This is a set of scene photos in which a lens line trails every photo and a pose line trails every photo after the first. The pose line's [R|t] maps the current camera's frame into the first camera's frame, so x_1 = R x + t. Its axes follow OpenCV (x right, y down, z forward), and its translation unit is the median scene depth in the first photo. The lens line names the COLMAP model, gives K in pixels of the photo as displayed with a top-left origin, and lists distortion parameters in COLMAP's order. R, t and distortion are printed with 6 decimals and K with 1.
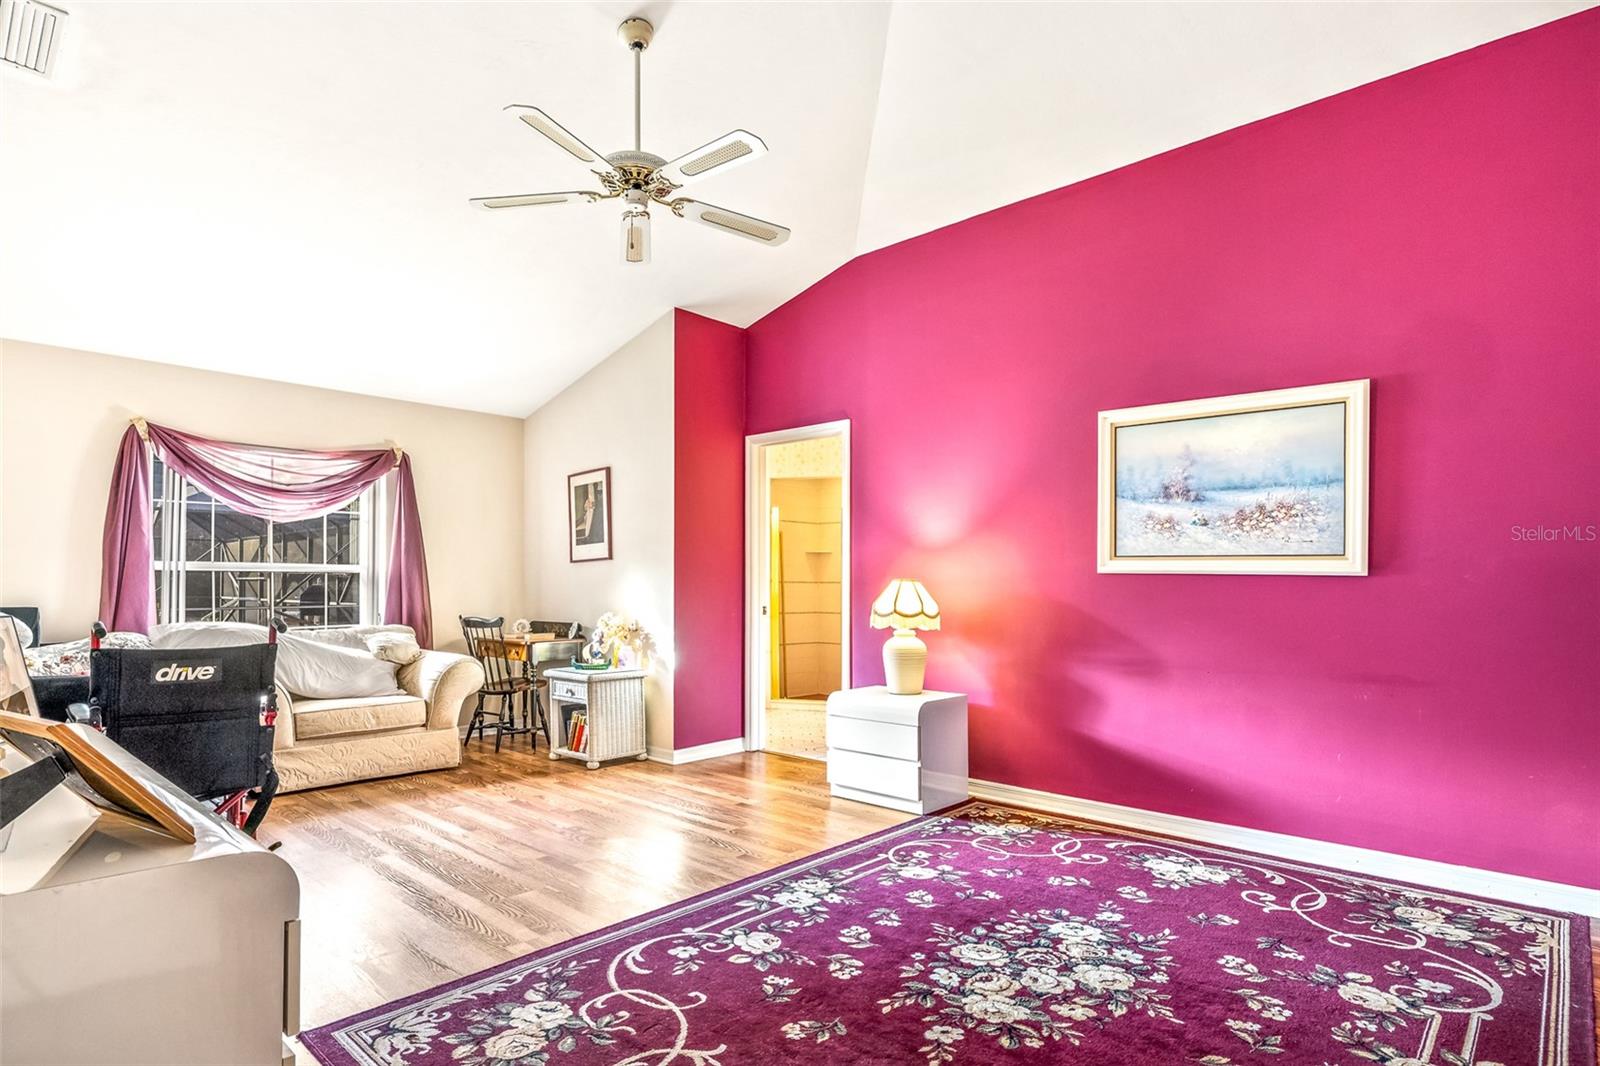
lens RADIAL K [[865.6, 0, 803.0], [0, 865.6, 570.5], [0, 0, 1]] dist [-0.004689, -0.000719]
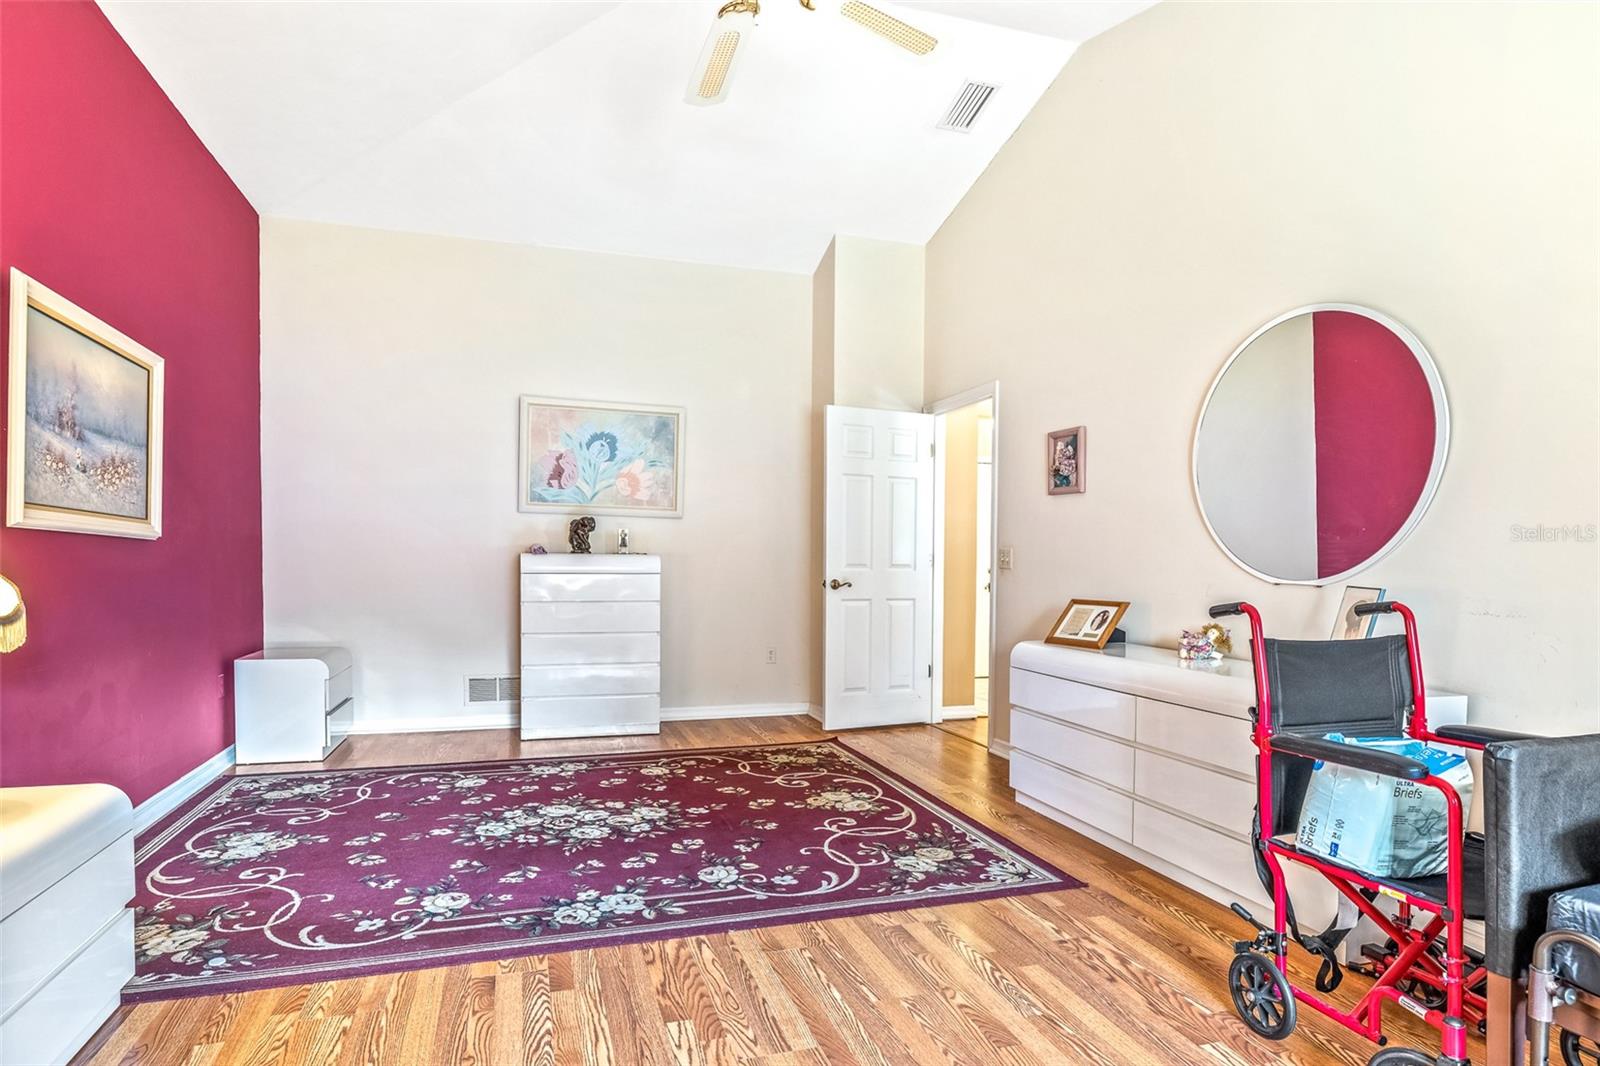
lens RADIAL K [[865.6, 0, 803.0], [0, 865.6, 570.5], [0, 0, 1]] dist [-0.004689, -0.000719]
pose [[-0.876491, -0.017115, 0.481114, -0.684228], [-0.019819, 0.999803, -0.000539, 0.044712], [-0.481010, -0.010008, -0.876658, 1.964530]]
